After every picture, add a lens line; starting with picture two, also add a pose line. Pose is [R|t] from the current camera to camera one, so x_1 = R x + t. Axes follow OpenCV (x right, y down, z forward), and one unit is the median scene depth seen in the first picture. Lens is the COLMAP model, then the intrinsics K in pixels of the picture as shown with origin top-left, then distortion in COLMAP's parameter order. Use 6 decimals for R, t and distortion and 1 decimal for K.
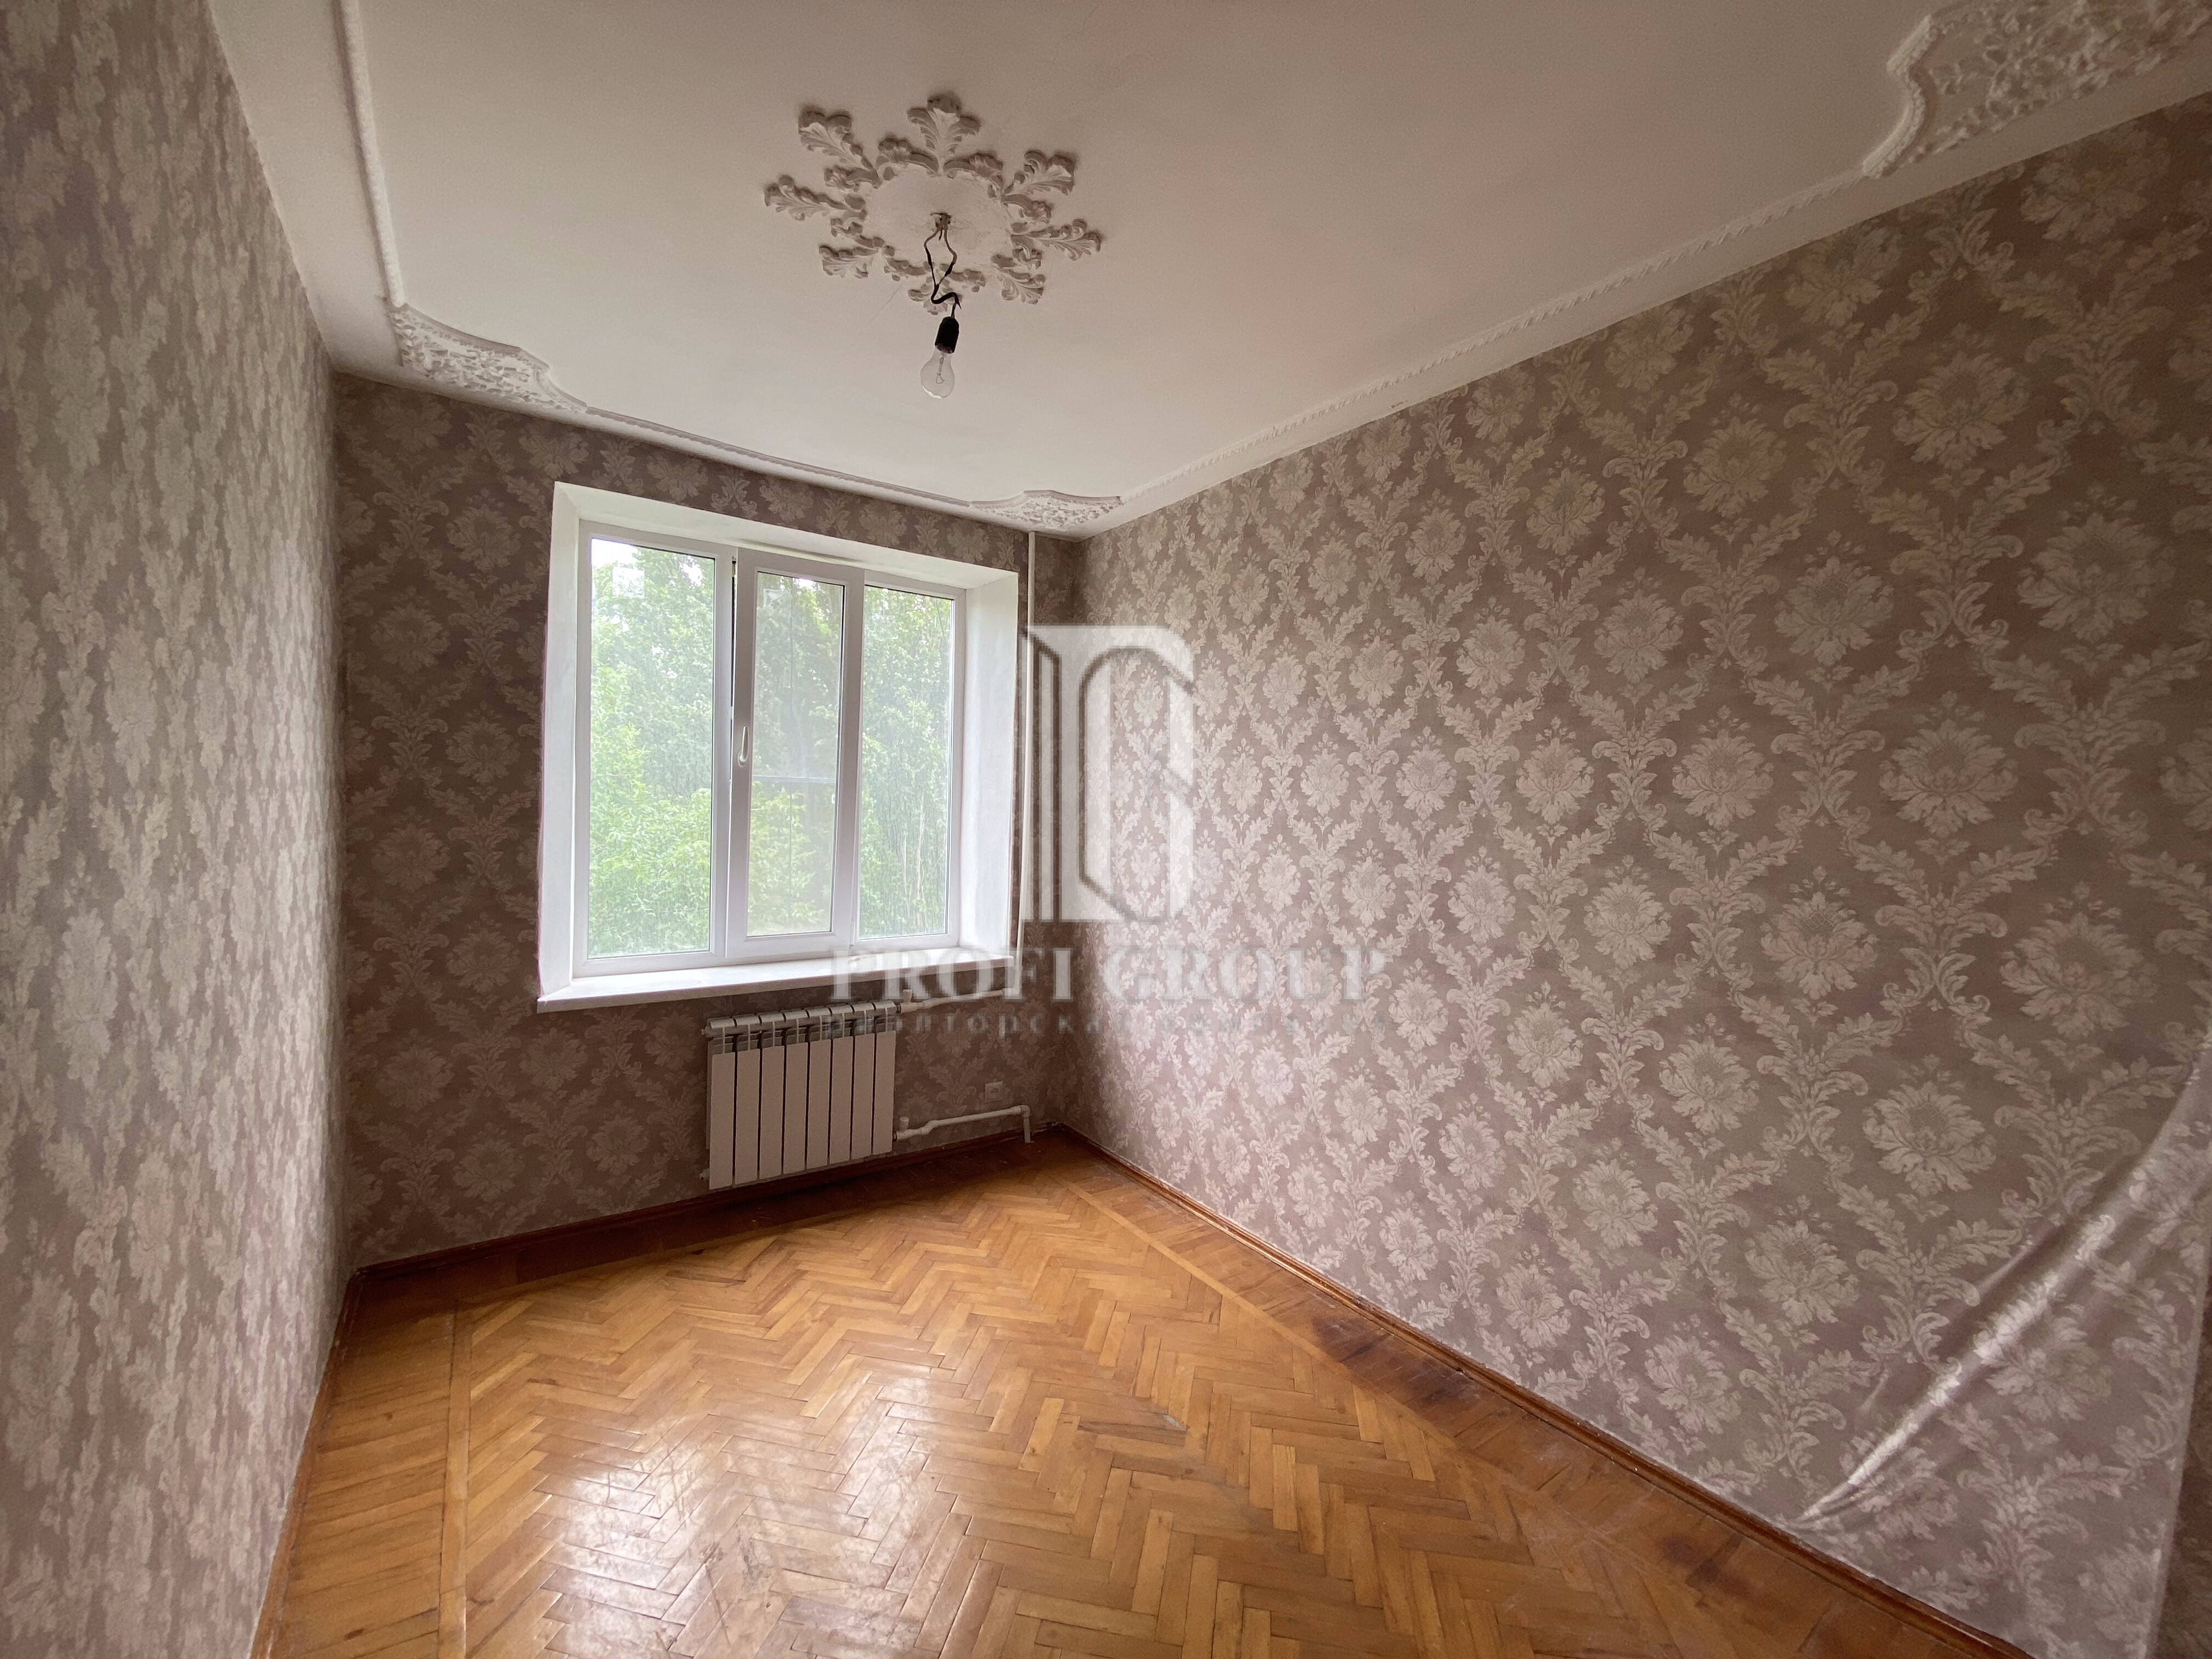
lens RADIAL K [[880.0, 0, 1107.3], [0, 880.0, 843.3], [0, 0, 1]] dist [-0.034327, -0.001399]
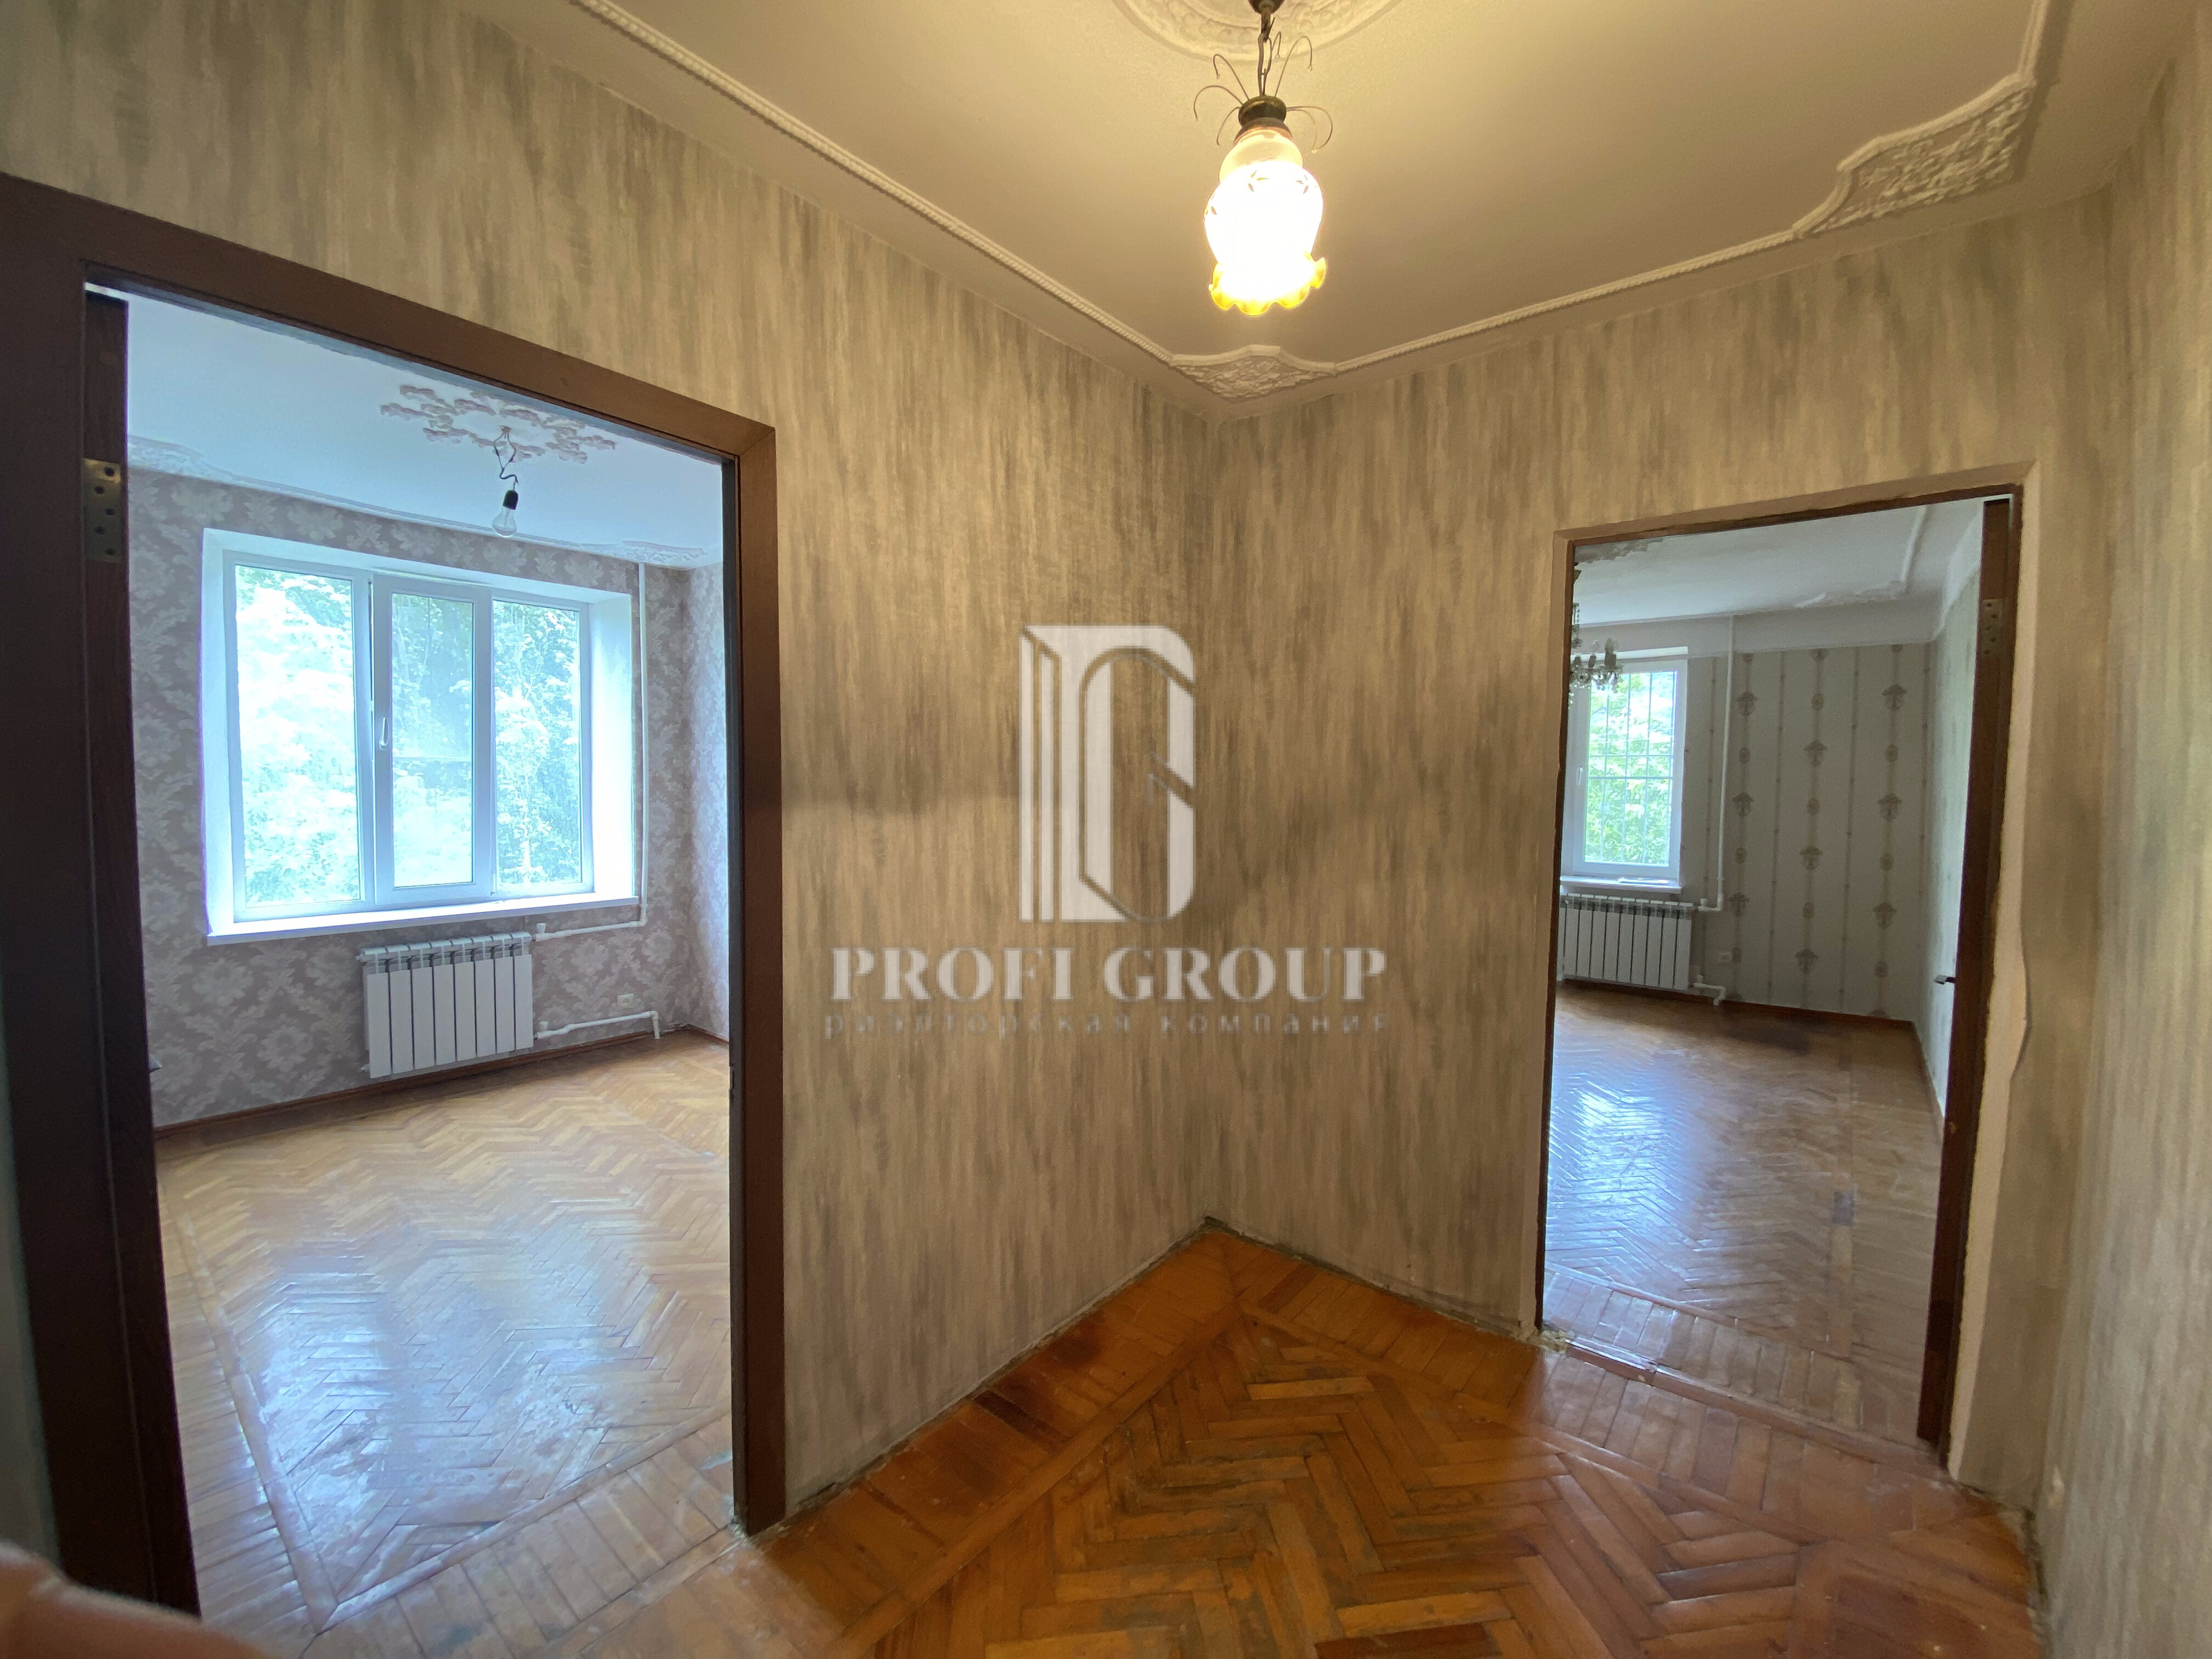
lens RADIAL K [[880.0, 0, 1122.4], [0, 880.0, 836.7], [0, 0, 1]] dist [-0.034327, -0.001399]
pose [[0.952963, -0.031167, 0.301481, 0.239885], [0.022410, 0.999222, 0.032464, 0.023012], [-0.302258, -0.024181, 0.952919, -0.545343]]
